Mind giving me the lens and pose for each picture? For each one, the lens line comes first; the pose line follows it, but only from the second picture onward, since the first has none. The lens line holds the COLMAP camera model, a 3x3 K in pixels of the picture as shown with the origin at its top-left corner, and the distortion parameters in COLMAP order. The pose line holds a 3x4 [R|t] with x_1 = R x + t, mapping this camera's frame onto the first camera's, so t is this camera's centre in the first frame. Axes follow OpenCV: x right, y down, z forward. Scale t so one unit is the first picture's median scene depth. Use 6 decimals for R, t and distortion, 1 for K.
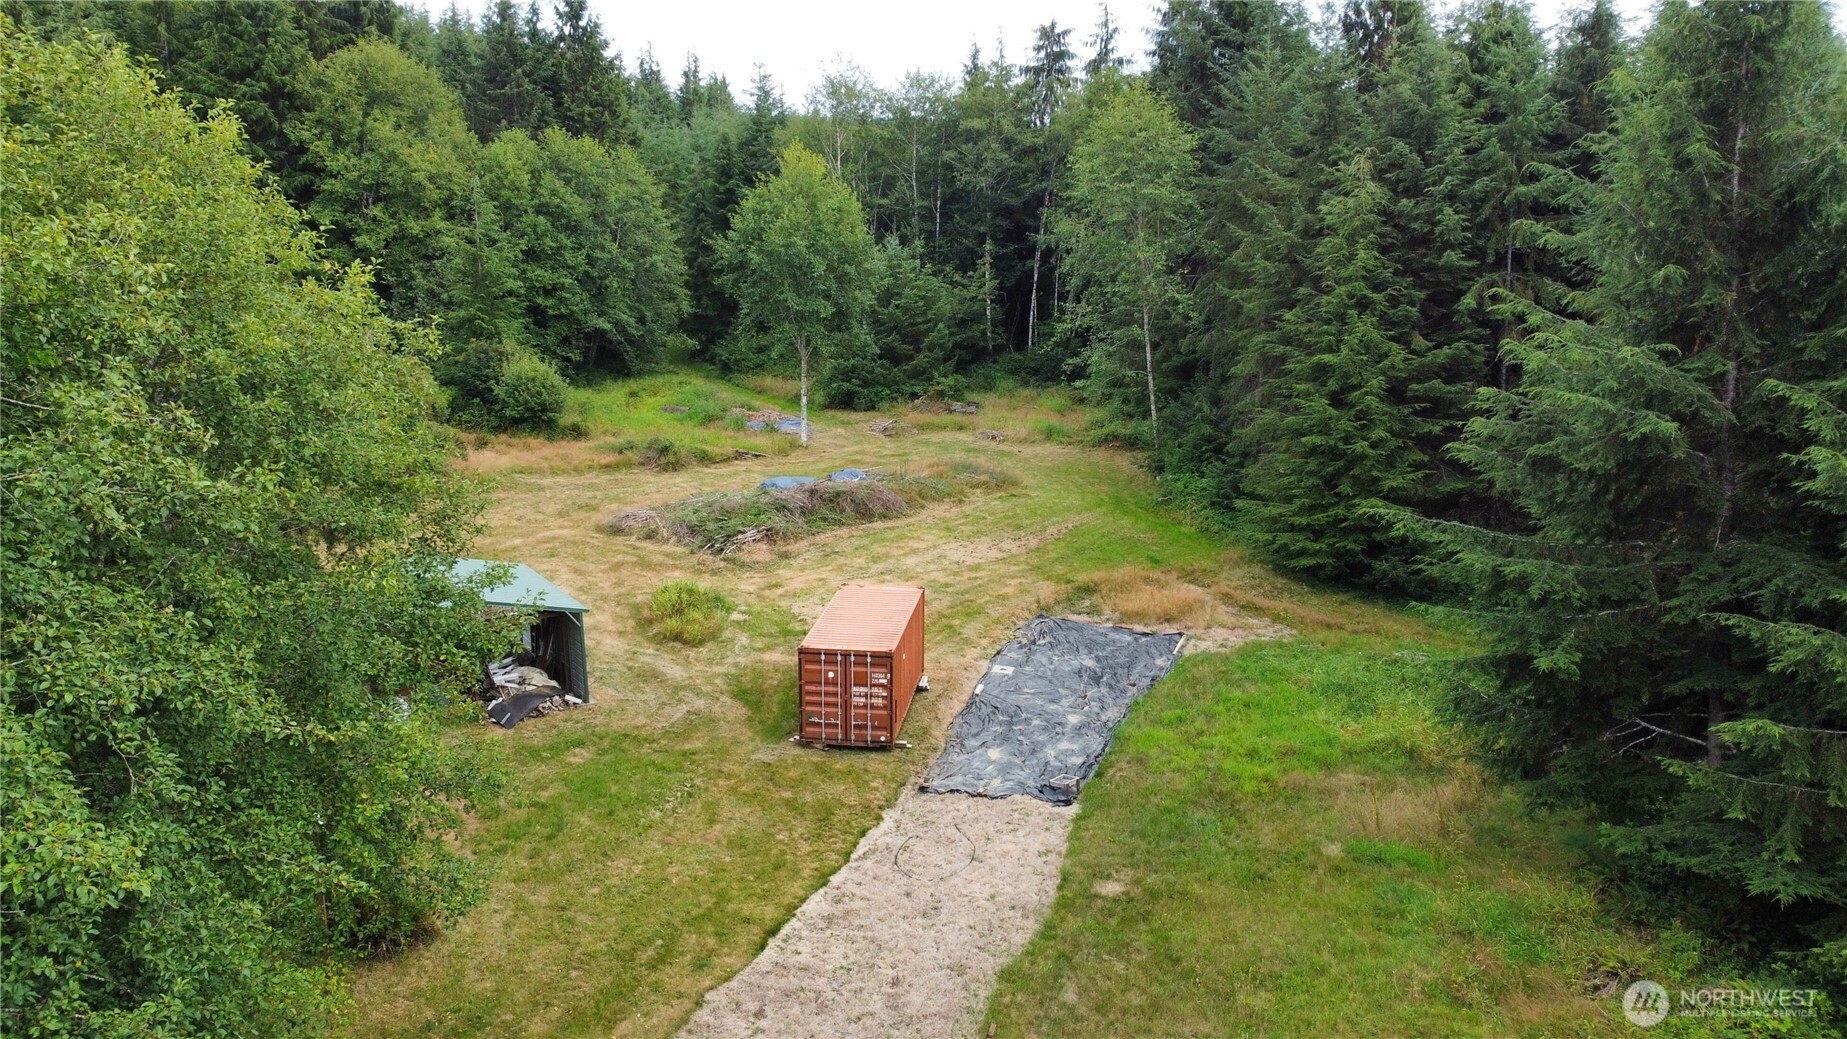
lens RADIAL K [[1390.2, 0, 923.5], [0, 1390.2, 519.5], [0, 0, 1]] dist [0.006671, -0.005697]
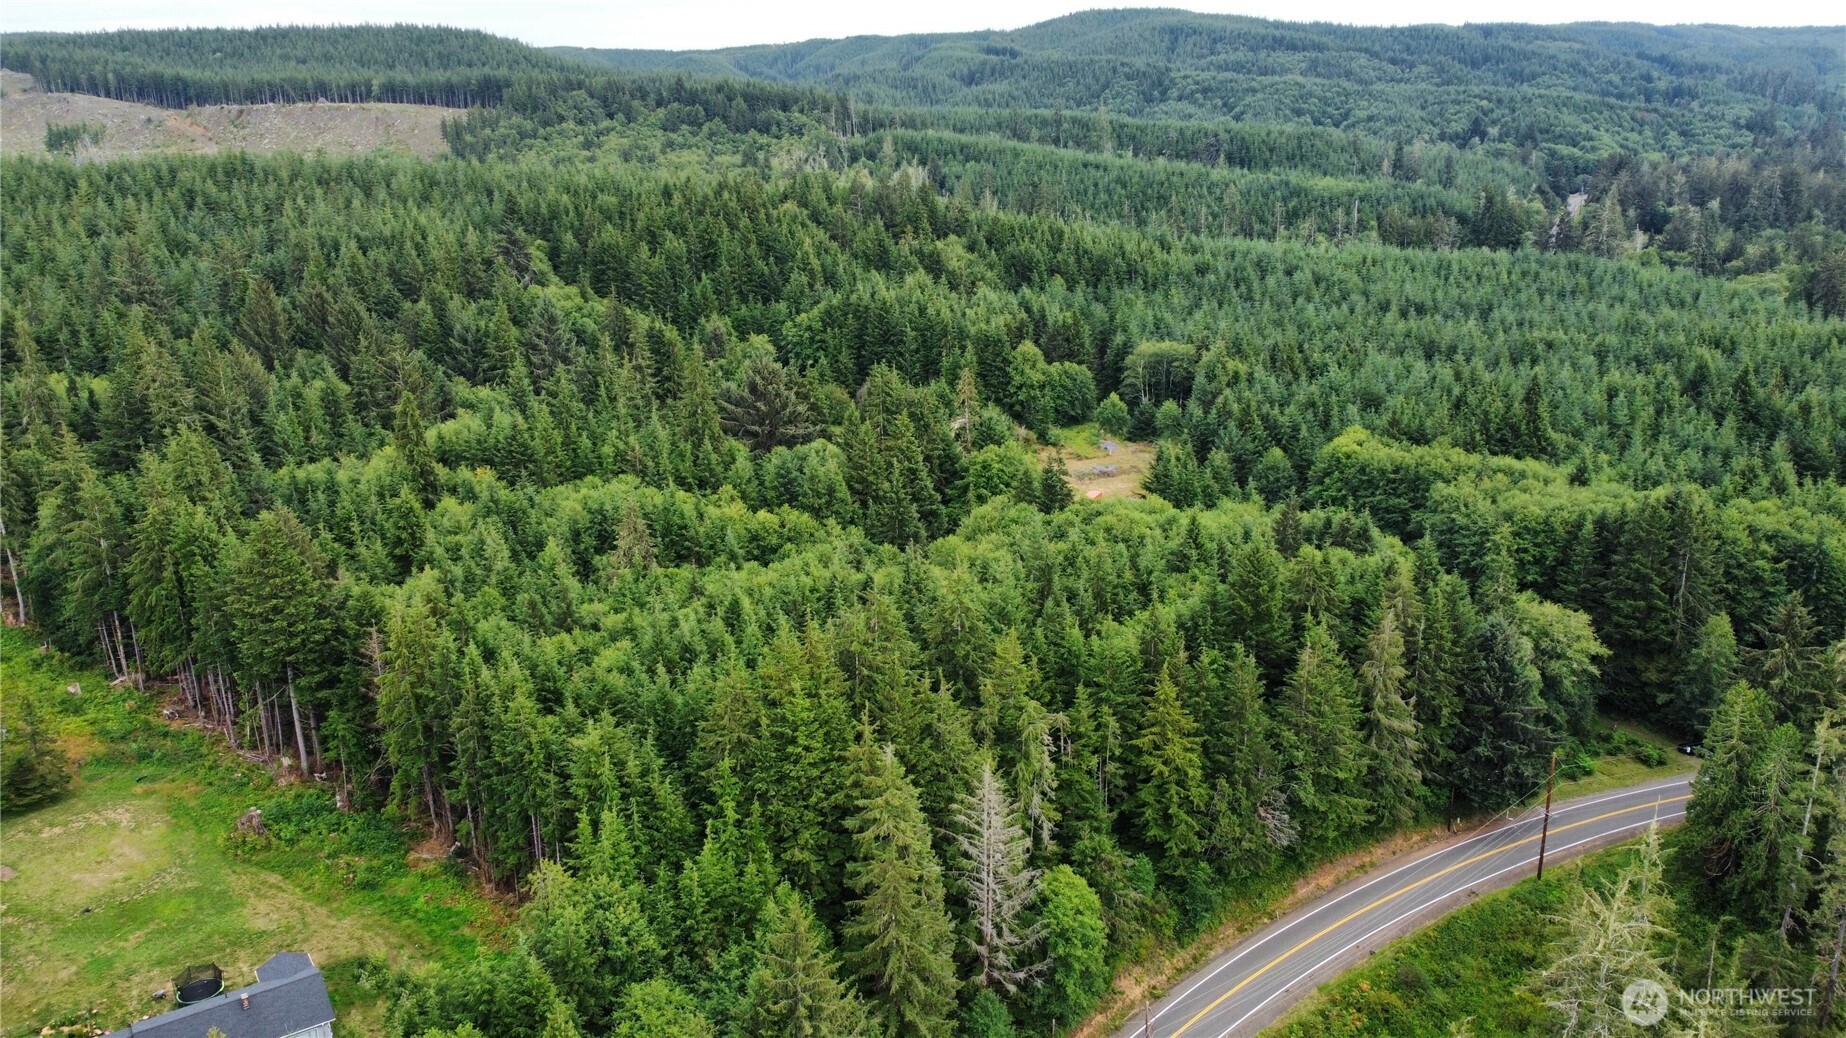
lens RADIAL K [[1412.0, 0, 923.0], [0, 1412.0, 519.0], [0, 0, 1]] dist [0.006724, -0.007488]
pose [[0.933162, 0.119066, -0.339164, 1.042502], [-0.084202, 0.989700, 0.115772, -0.367070], [0.349455, -0.079476, 0.933576, -3.959182]]
